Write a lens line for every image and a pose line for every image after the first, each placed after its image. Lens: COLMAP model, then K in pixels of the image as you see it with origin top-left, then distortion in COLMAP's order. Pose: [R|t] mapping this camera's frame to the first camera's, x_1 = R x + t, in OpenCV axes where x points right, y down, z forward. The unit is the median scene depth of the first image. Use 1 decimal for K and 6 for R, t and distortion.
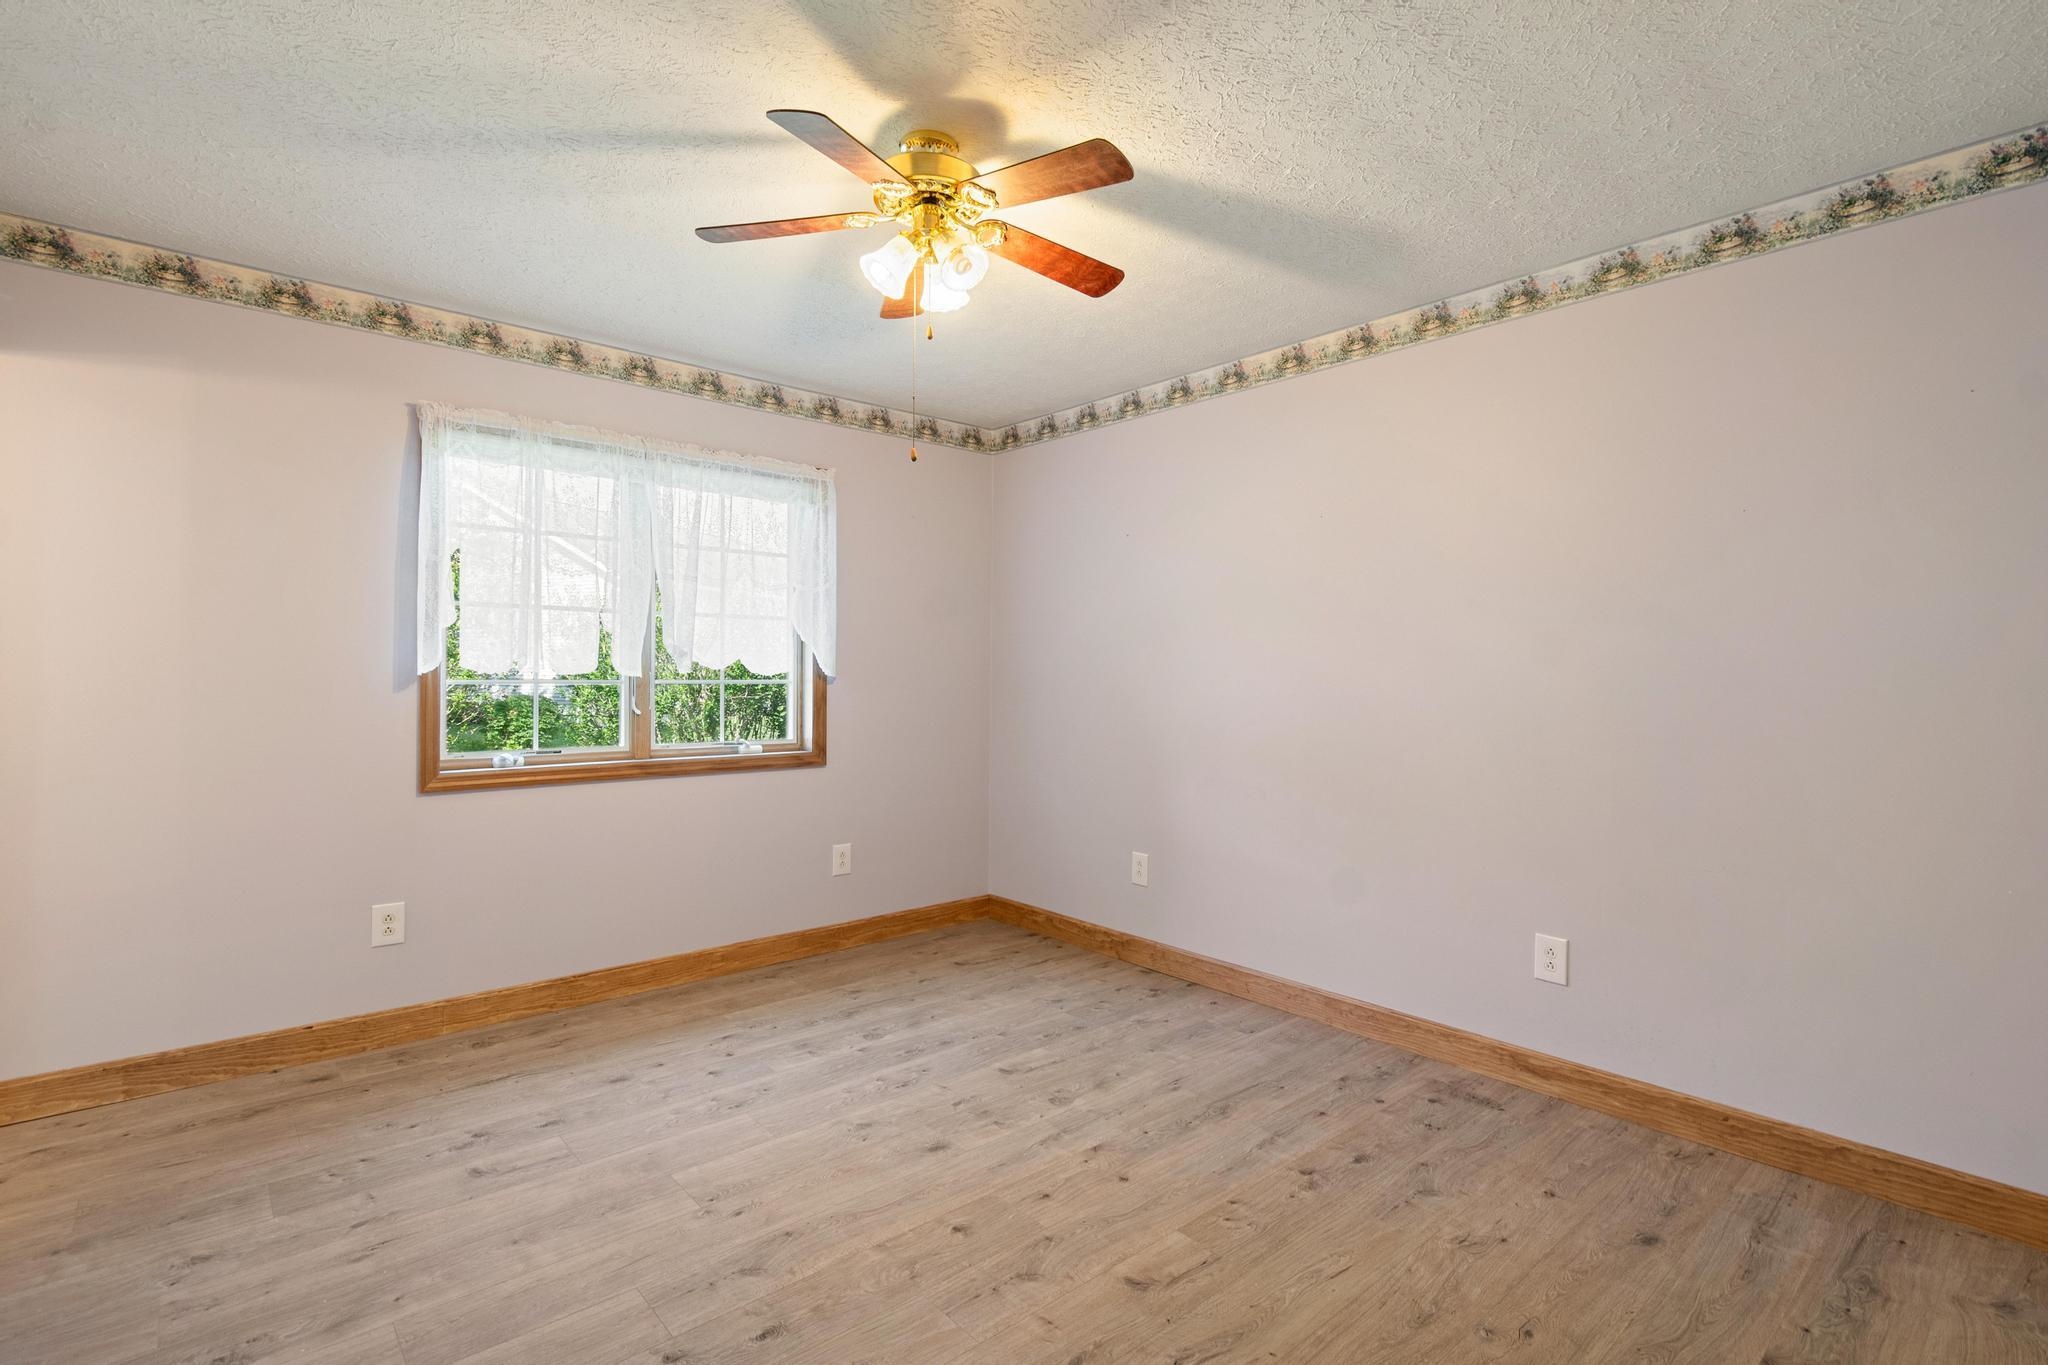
lens RADIAL K [[943.1, 0, 1026.6], [0, 943.1, 678.1], [0, 0, 1]] dist [0.001434, -0.004128]
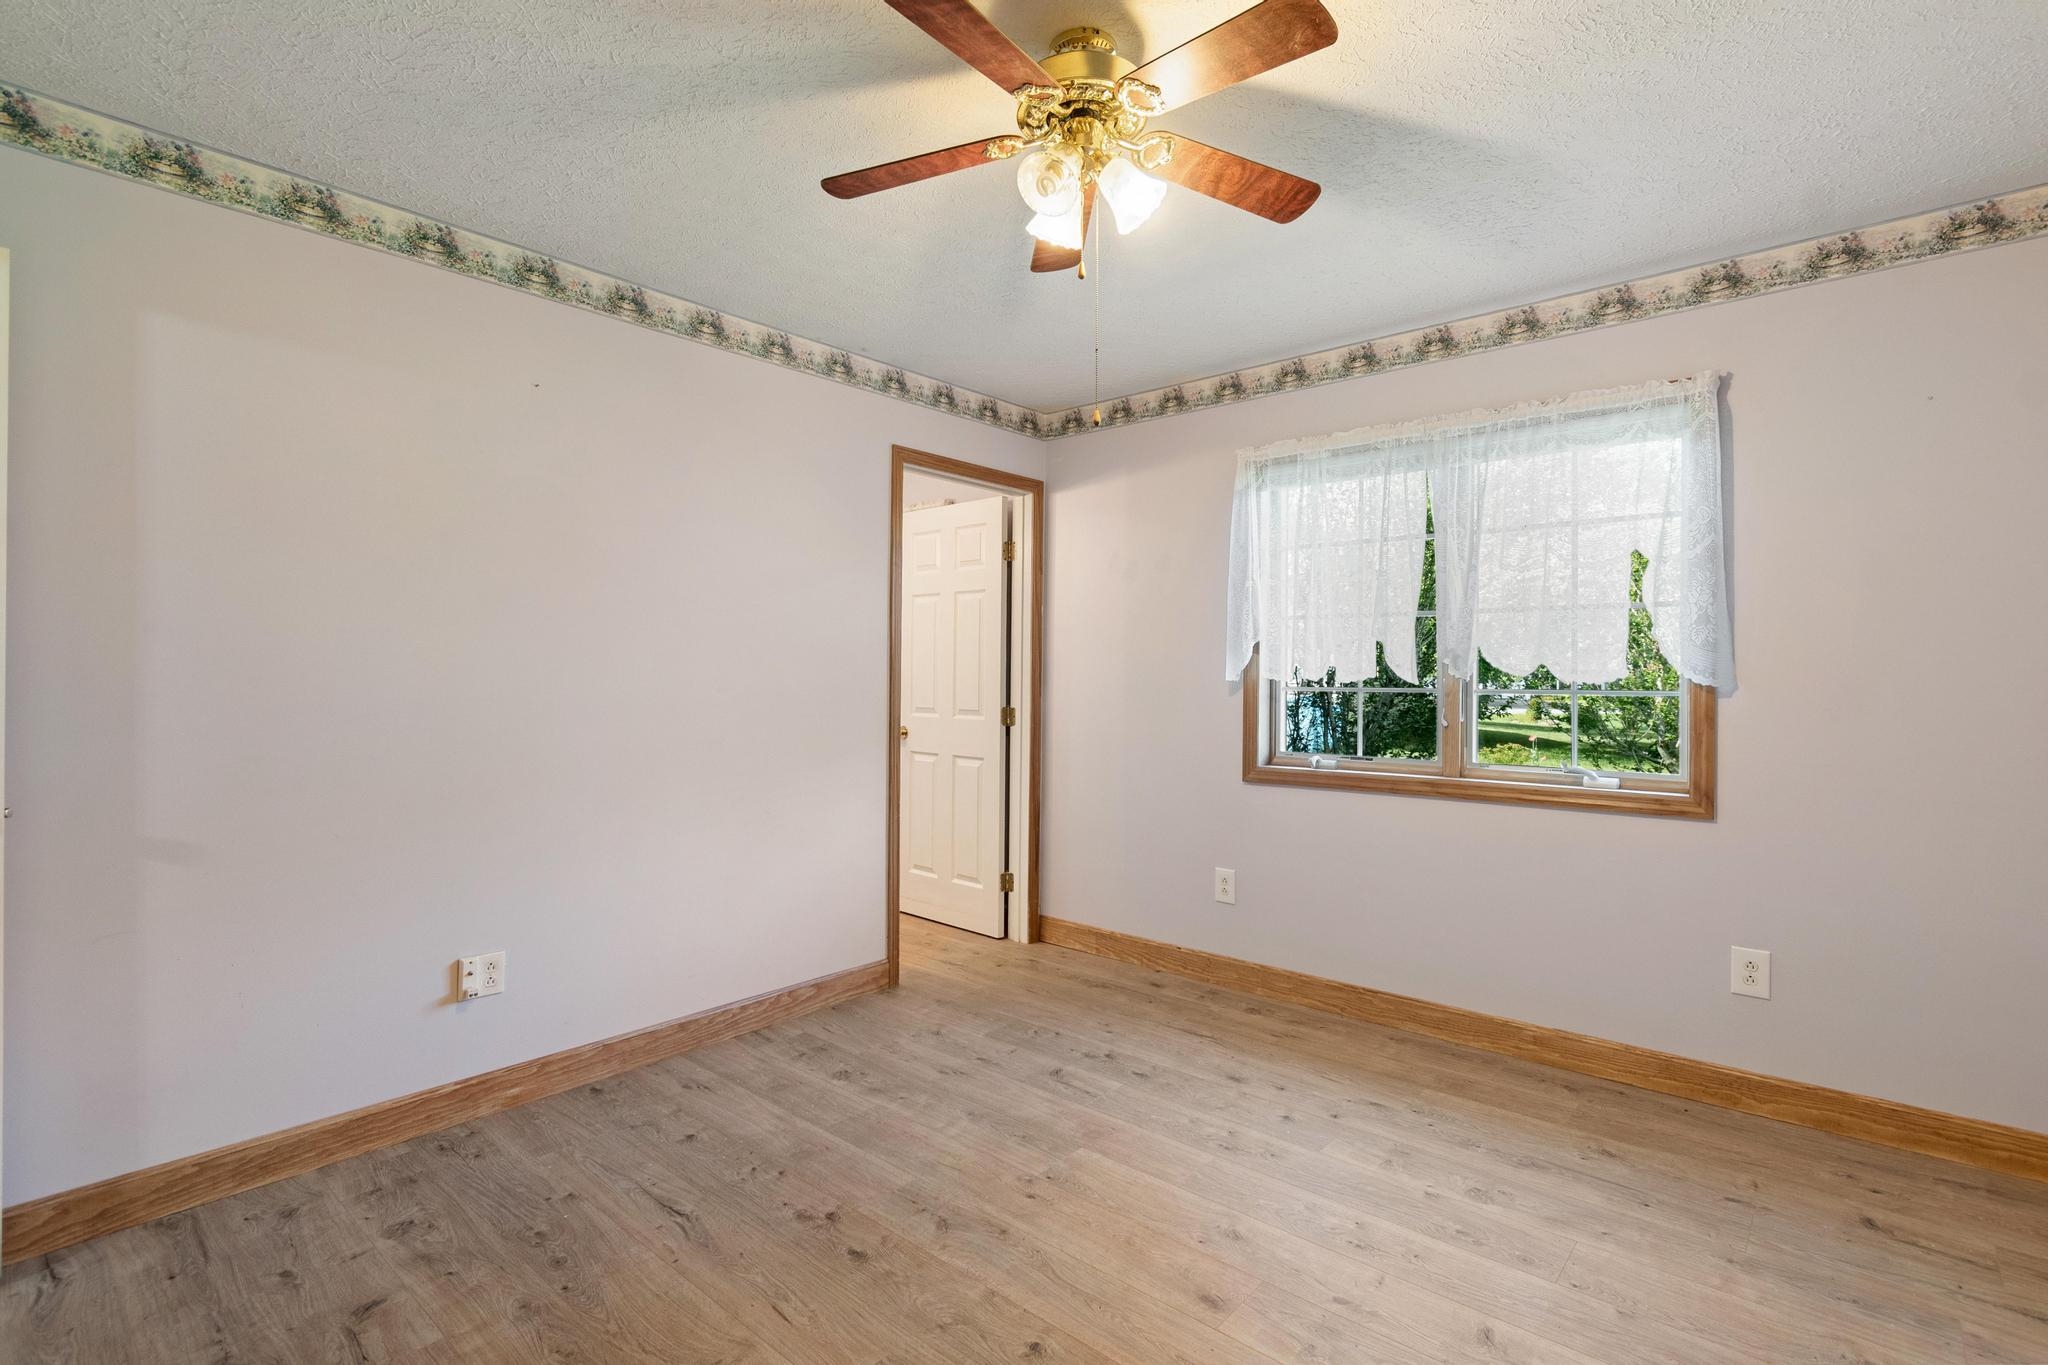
lens RADIAL K [[943.1, 0, 1036.5], [0, 943.1, 676.7], [0, 0, 1]] dist [0.001434, -0.004128]
pose [[0.149997, -0.003500, -0.988680, 0.481887], [-0.008870, 0.999949, -0.004886, -0.001256], [0.988647, 0.009502, 0.149958, 0.559637]]
